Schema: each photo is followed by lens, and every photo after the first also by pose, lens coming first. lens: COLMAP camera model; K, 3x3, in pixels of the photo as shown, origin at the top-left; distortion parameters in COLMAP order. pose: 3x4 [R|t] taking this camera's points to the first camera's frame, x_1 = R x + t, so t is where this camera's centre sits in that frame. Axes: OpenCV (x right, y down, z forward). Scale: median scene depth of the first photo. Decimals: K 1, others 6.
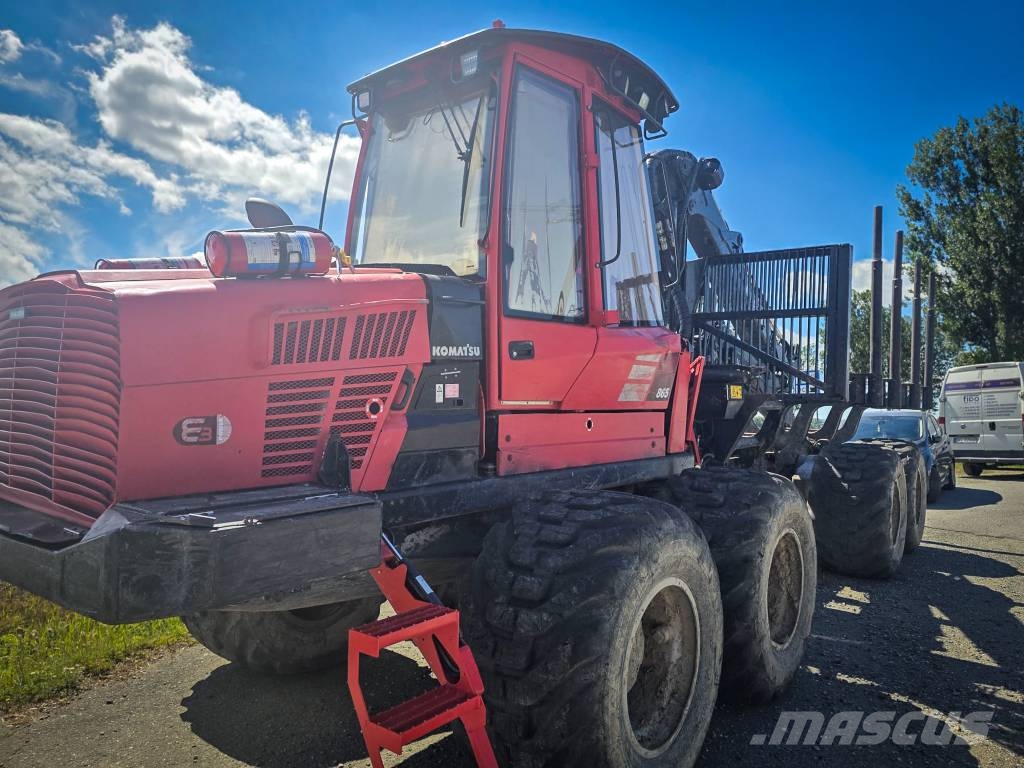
lens RADIAL K [[709.4, 0, 512.0], [0, 709.4, 384.0], [0, 0, 1]] dist [0.021916, -0.001832]
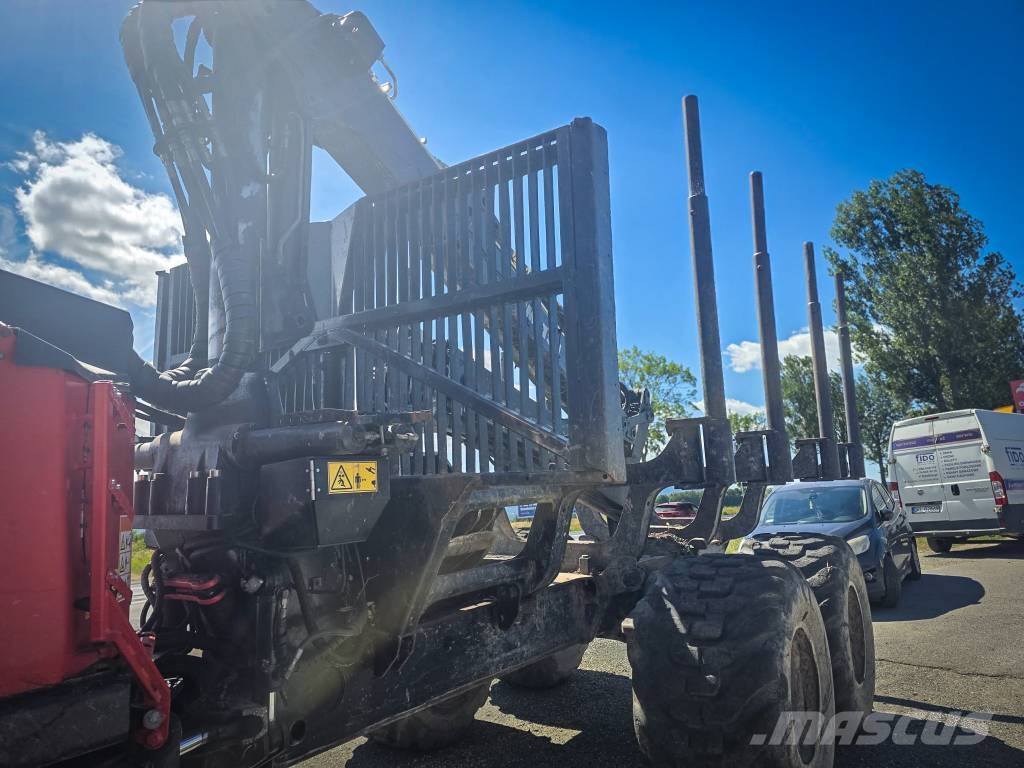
lens RADIAL K [[681.2, 0, 510.8], [0, 681.2, 376.2], [0, 0, 1]] dist [0.084448, -0.072073]
pose [[0.997221, -0.061764, 0.041653, 0.053364], [0.066872, 0.988569, -0.135128, 0.001612], [-0.032831, 0.137538, 0.989952, 0.080677]]
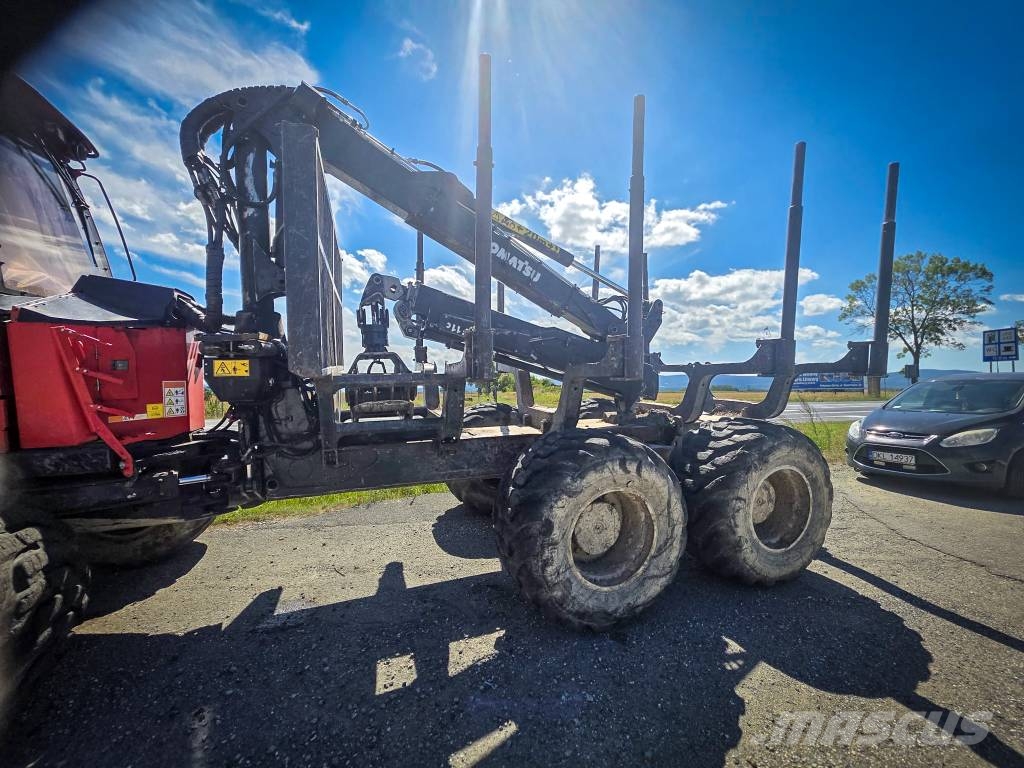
lens RADIAL K [[406.6, 0, 512.0], [0, 406.6, 384.0], [0, 0, 1]] dist [-0.000350, -0.000004]
pose [[0.843886, -0.010263, -0.536425, 0.109341], [0.041667, 0.998051, 0.046454, 0.002627], [0.534903, -0.061553, 0.842669, 0.106221]]
